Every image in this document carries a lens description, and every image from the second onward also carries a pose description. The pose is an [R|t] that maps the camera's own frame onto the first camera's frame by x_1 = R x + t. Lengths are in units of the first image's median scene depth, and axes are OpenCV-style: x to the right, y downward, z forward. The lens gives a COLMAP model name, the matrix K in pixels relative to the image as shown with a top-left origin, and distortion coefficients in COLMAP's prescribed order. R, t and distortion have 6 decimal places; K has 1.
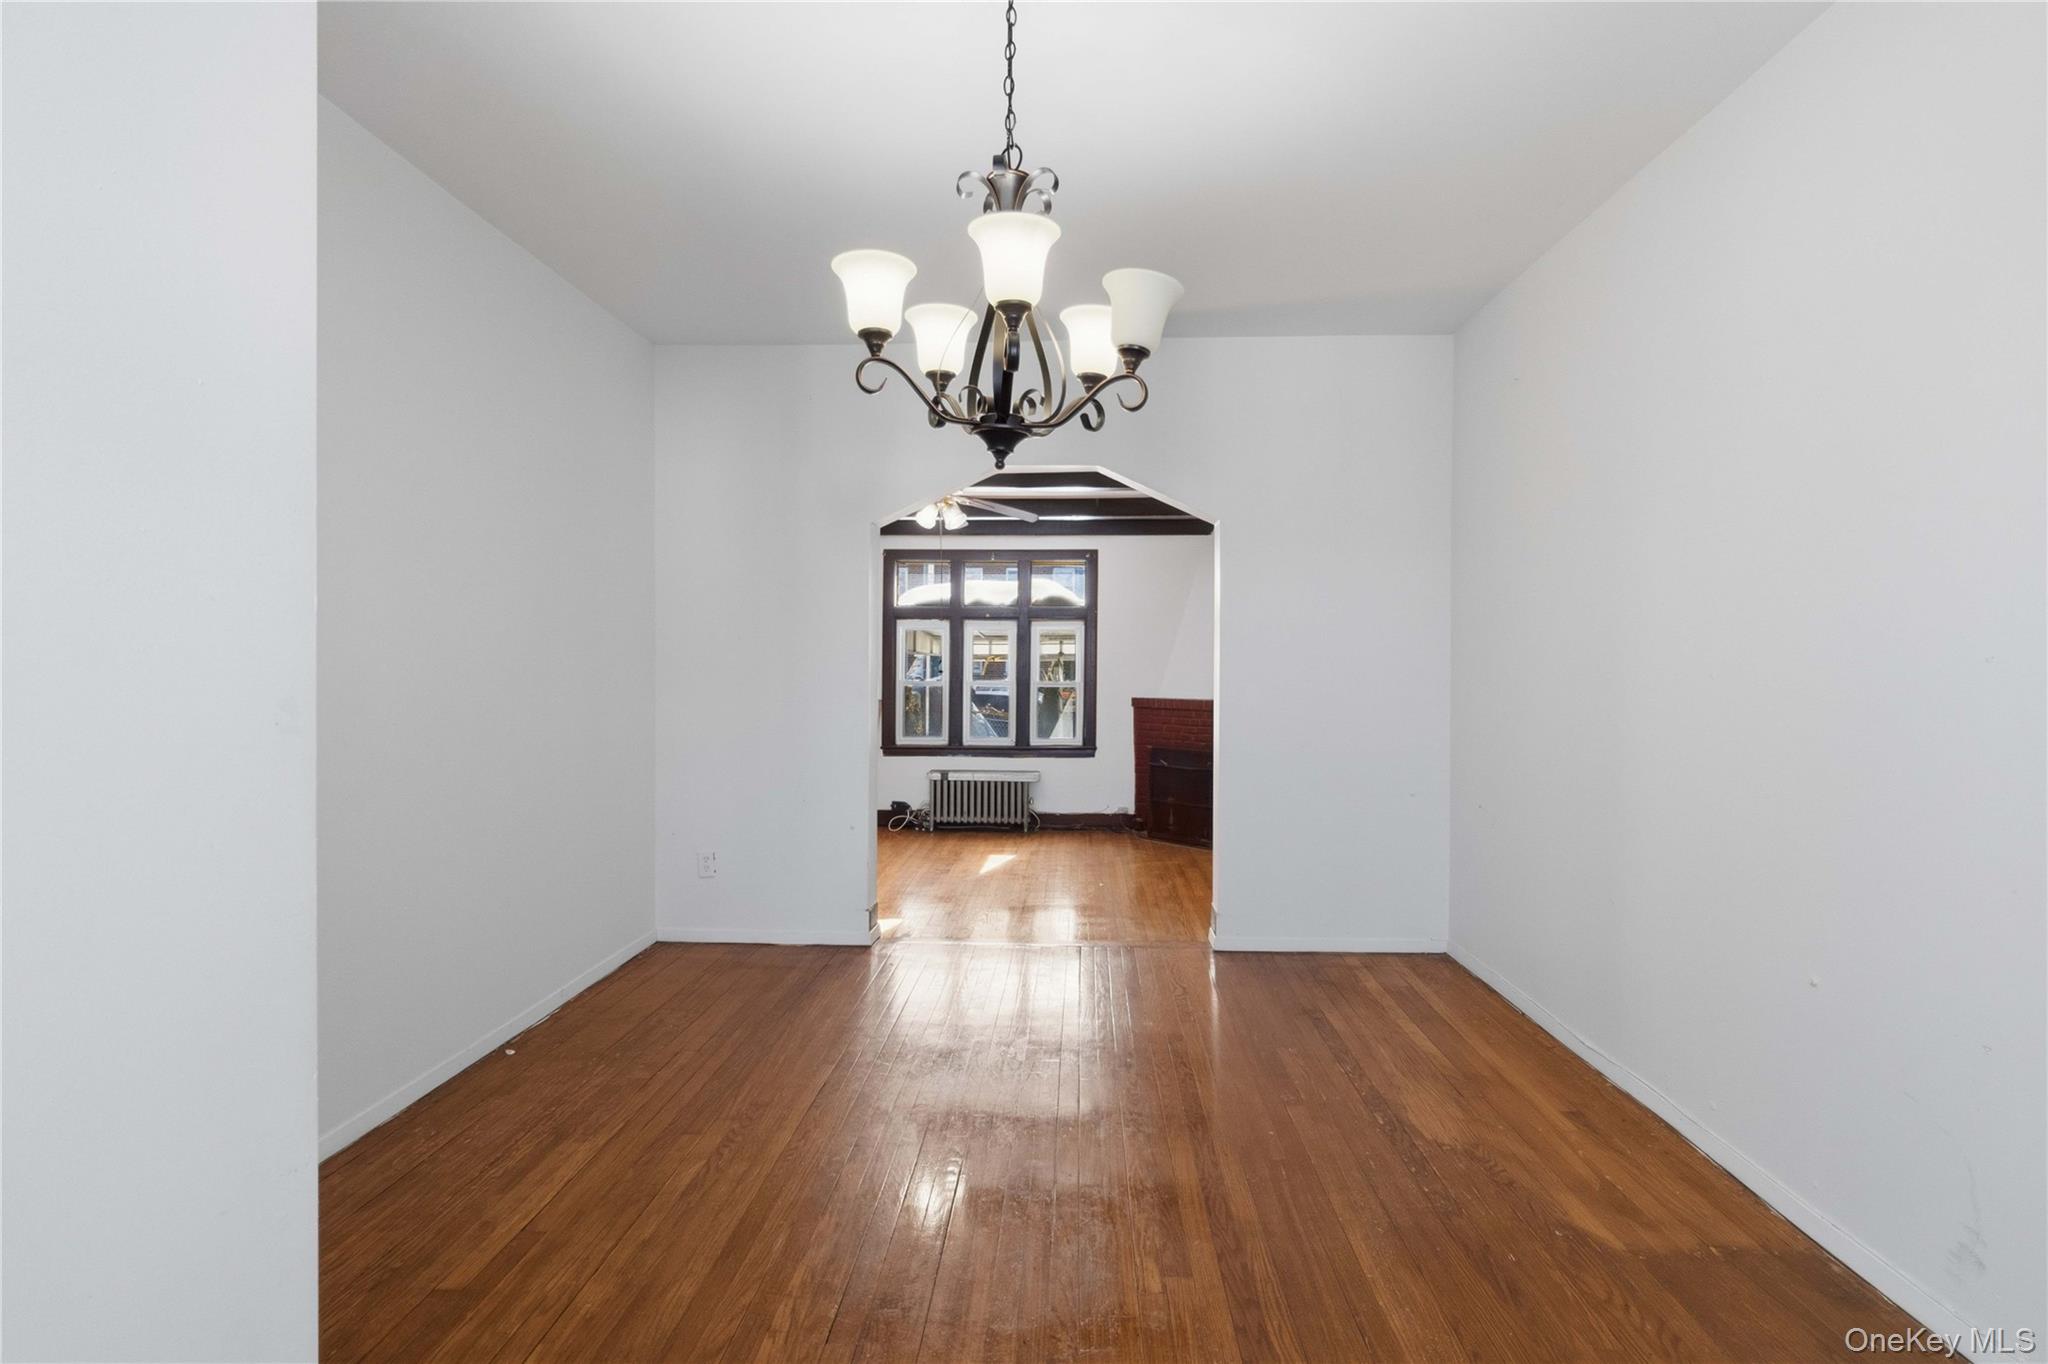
lens RADIAL K [[955.0, 0, 1045.3], [0, 955.0, 670.9], [0, 0, 1]] dist [0.001555, 0.001803]
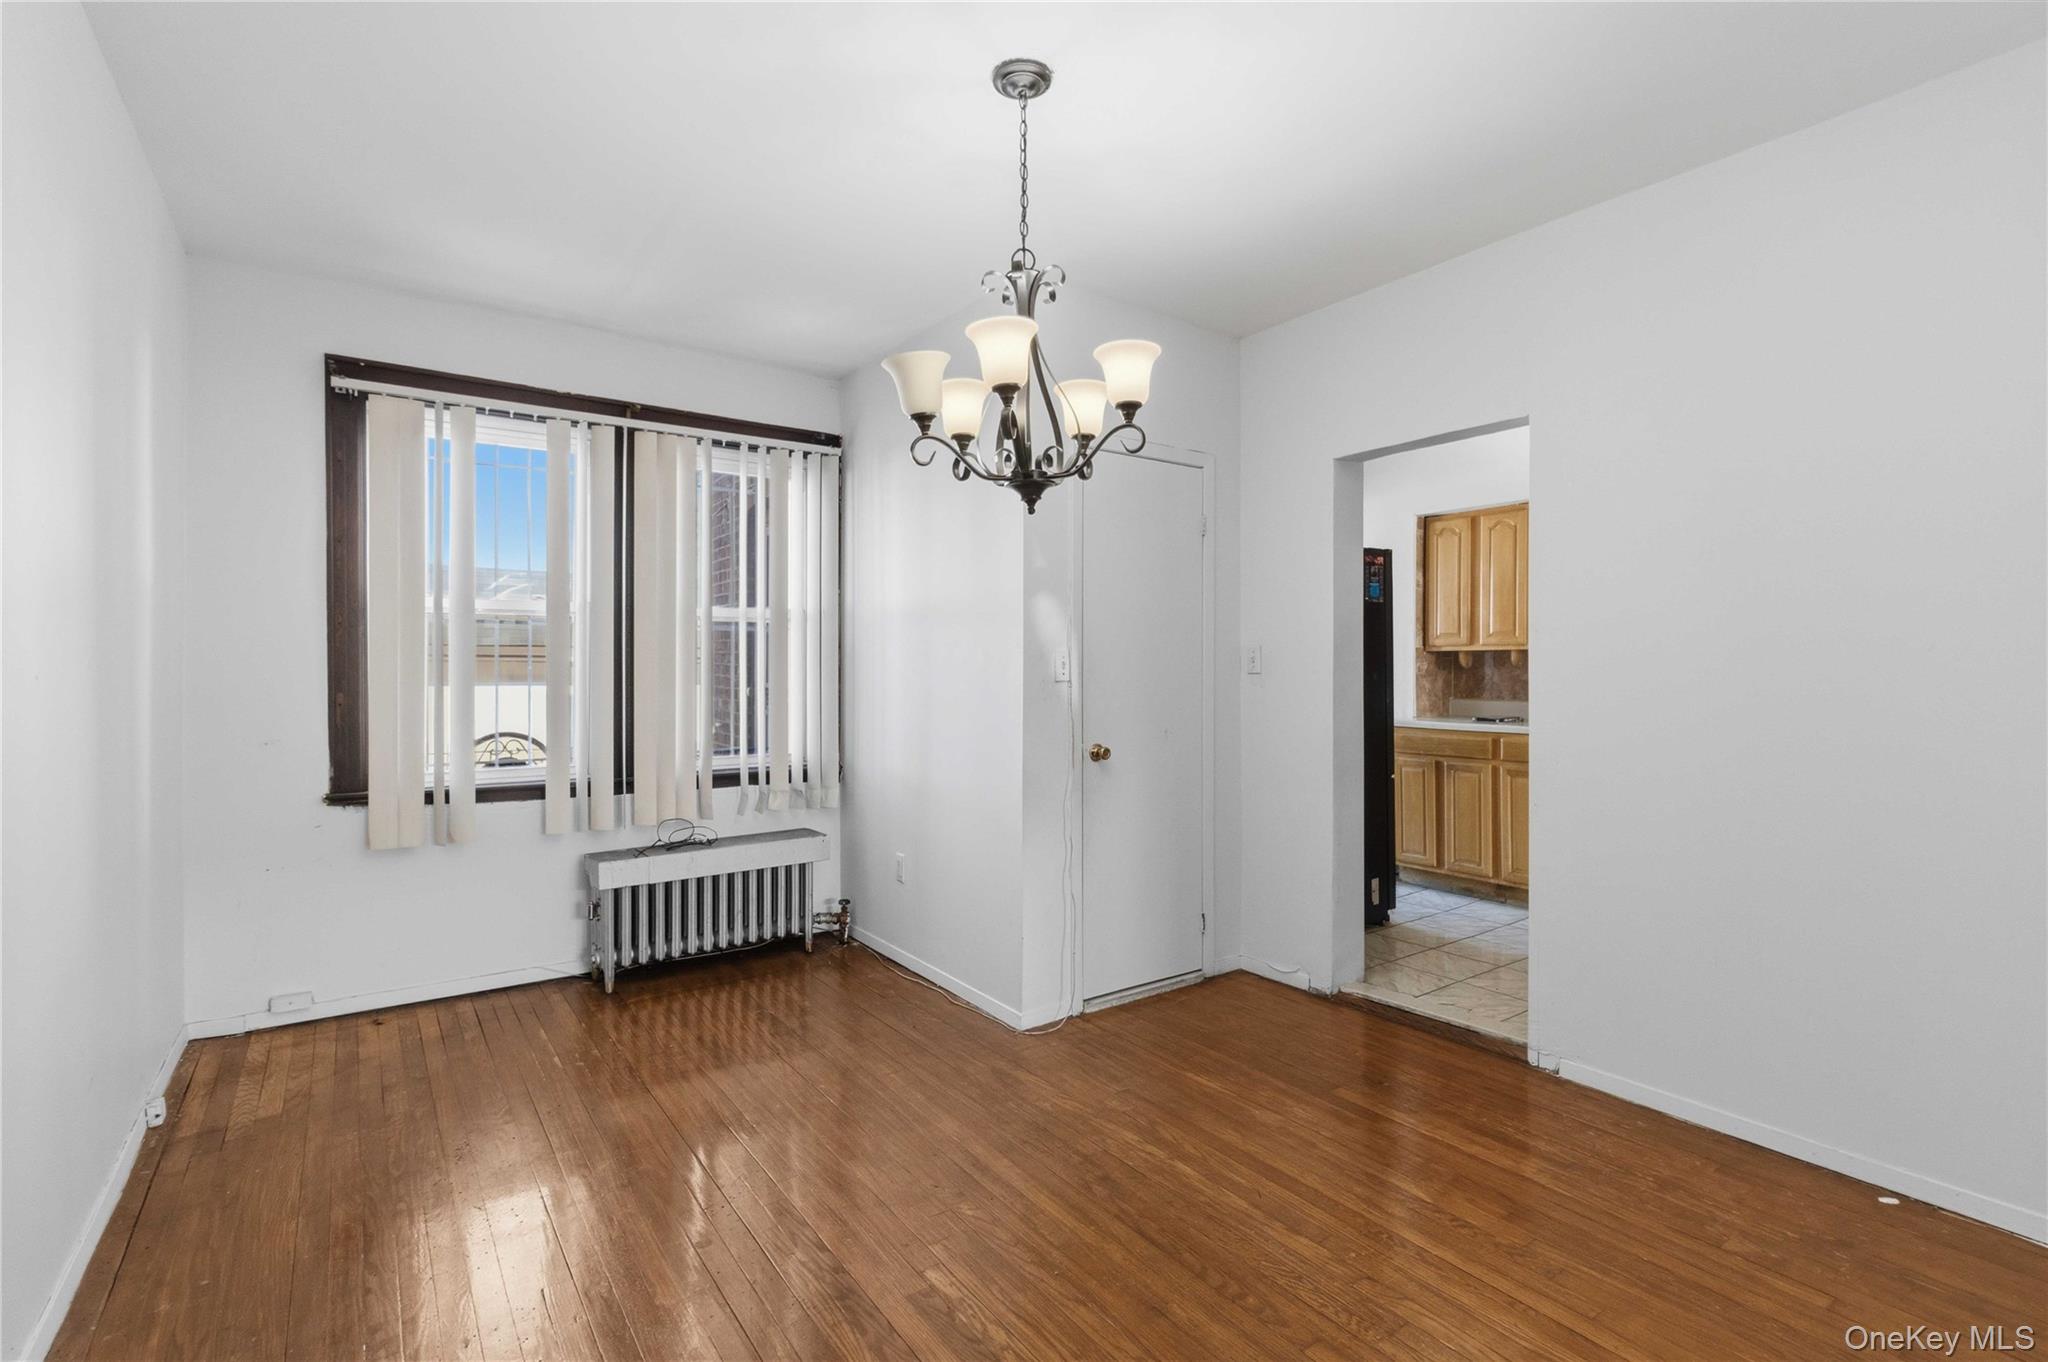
lens RADIAL K [[962.4, 0, 1054.2], [0, 962.4, 670.1], [0, 0, 1]] dist [0.000588, -0.000646]
pose [[-0.787848, -0.004866, -0.615850, 0.155590], [-0.008098, 0.999964, 0.002459, -0.003456], [0.615816, 0.006924, -0.787860, 0.450559]]
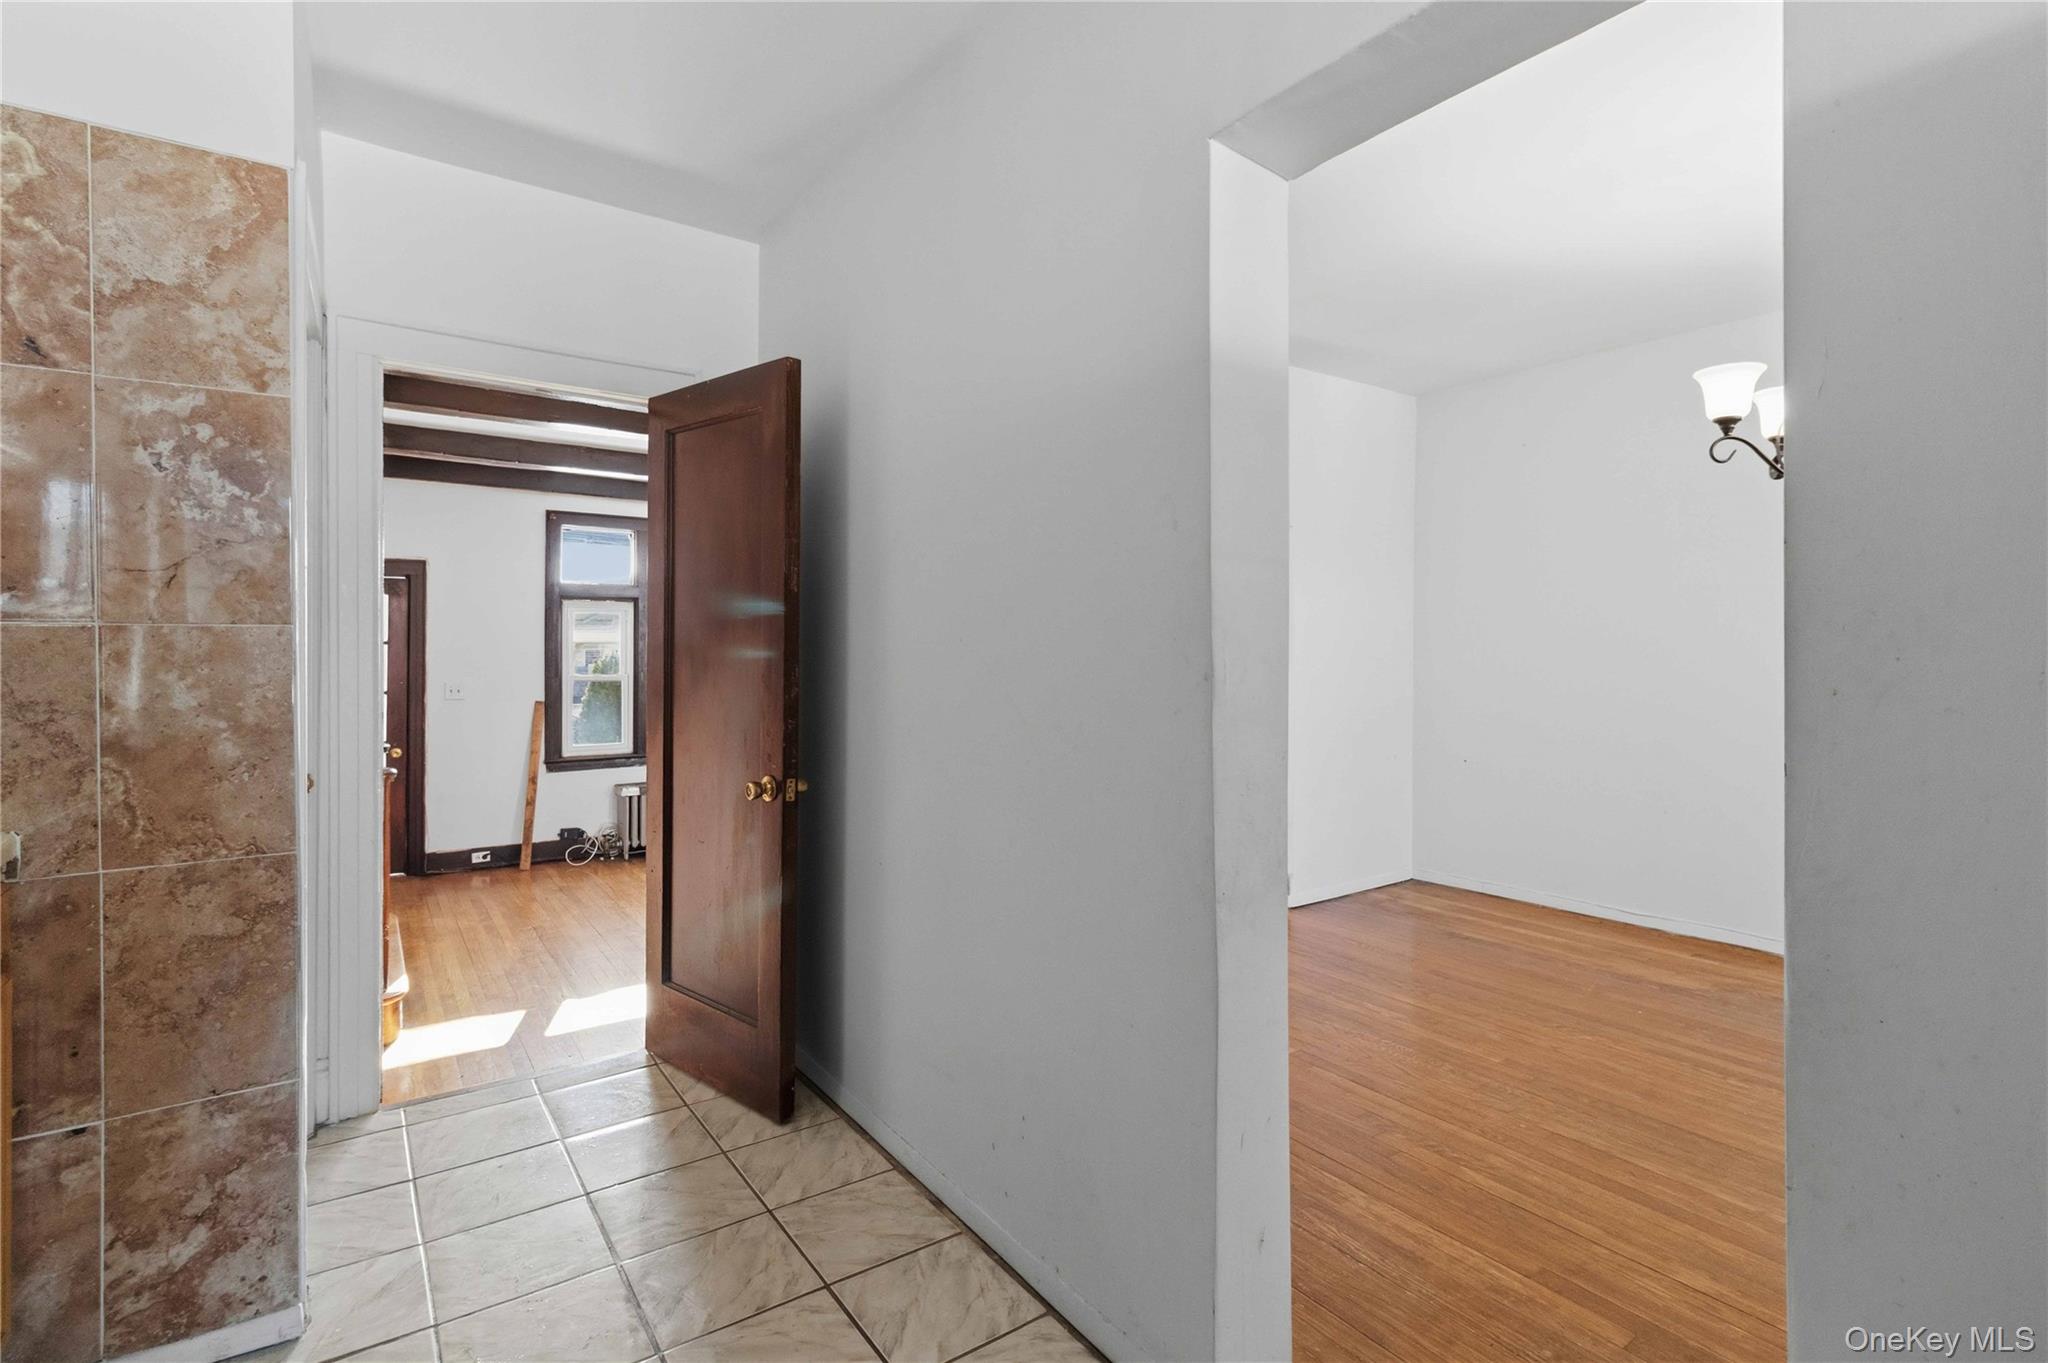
lens RADIAL K [[967.0, 0, 1044.1], [0, 967.0, 648.3], [0, 0, 1]] dist [0.005161, 0.000283]
pose [[0.790222, -0.005402, 0.612796, -0.387392], [0.010123, 0.999940, -0.004238, -0.006345], [-0.612736, 0.009552, 0.790230, 0.140252]]
